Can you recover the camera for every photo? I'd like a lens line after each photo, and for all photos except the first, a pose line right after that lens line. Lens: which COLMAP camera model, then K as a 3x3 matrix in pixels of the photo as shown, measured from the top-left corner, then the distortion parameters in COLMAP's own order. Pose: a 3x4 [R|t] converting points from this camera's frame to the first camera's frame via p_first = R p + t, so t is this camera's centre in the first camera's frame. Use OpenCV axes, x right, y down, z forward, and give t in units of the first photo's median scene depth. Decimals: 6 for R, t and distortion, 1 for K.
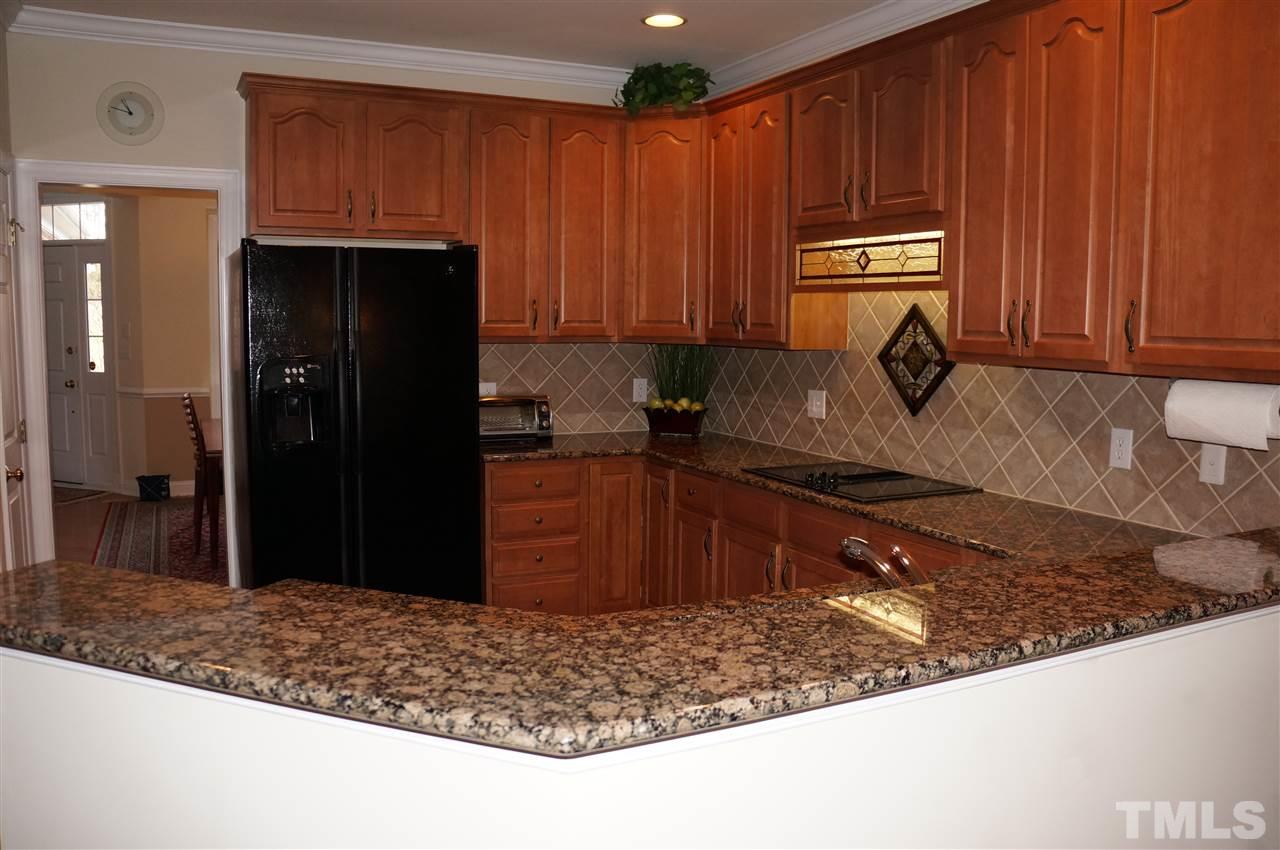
lens RADIAL K [[979.4, 0, 659.0], [0, 979.4, 427.3], [0, 0, 1]] dist [-0.168333, 0.112459]
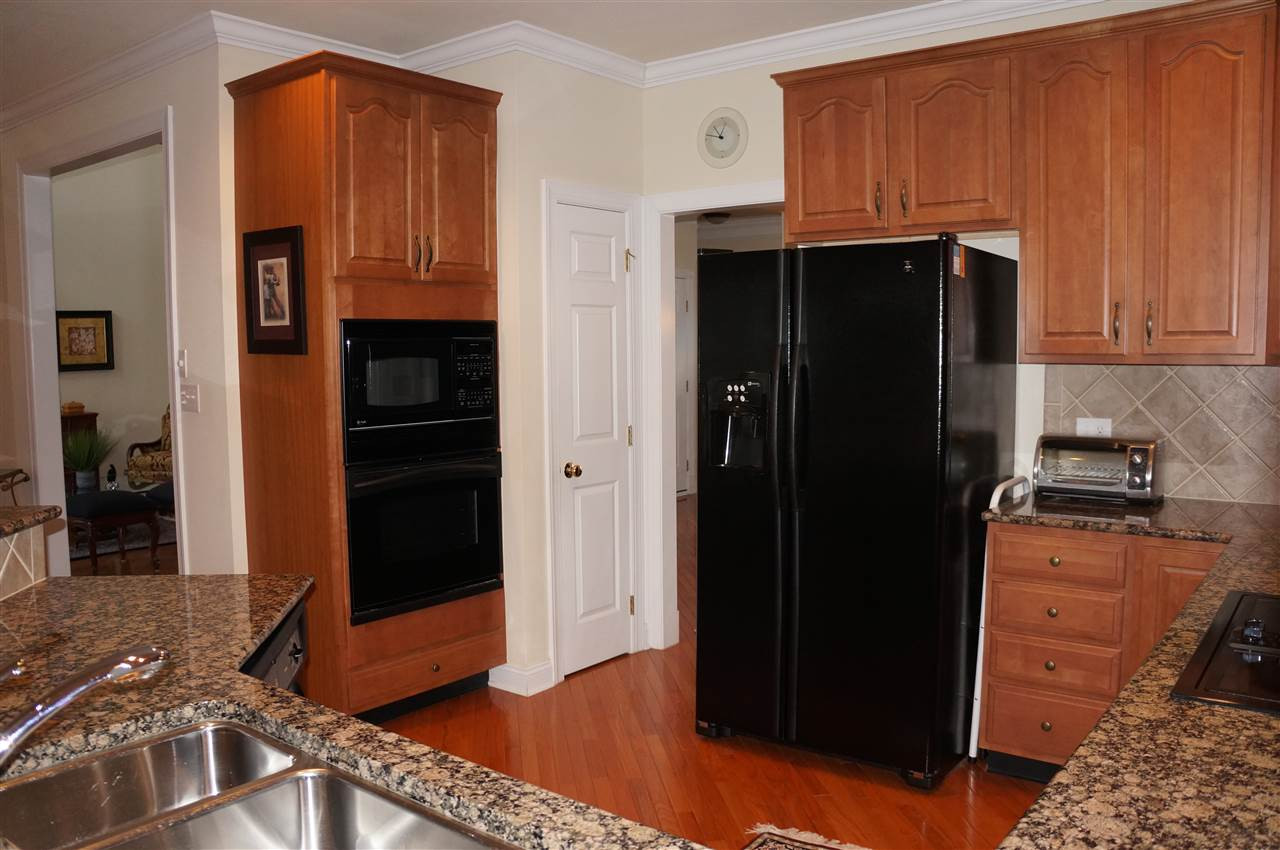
lens RADIAL K [[979.4, 0, 659.0], [0, 979.4, 427.3], [0, 0, 1]] dist [-0.168333, 0.112459]
pose [[0.428778, 0.067919, -0.900853, 0.382258], [-0.081928, 0.995984, 0.036096, -0.042714], [0.899687, 0.058328, 0.432621, 0.453588]]
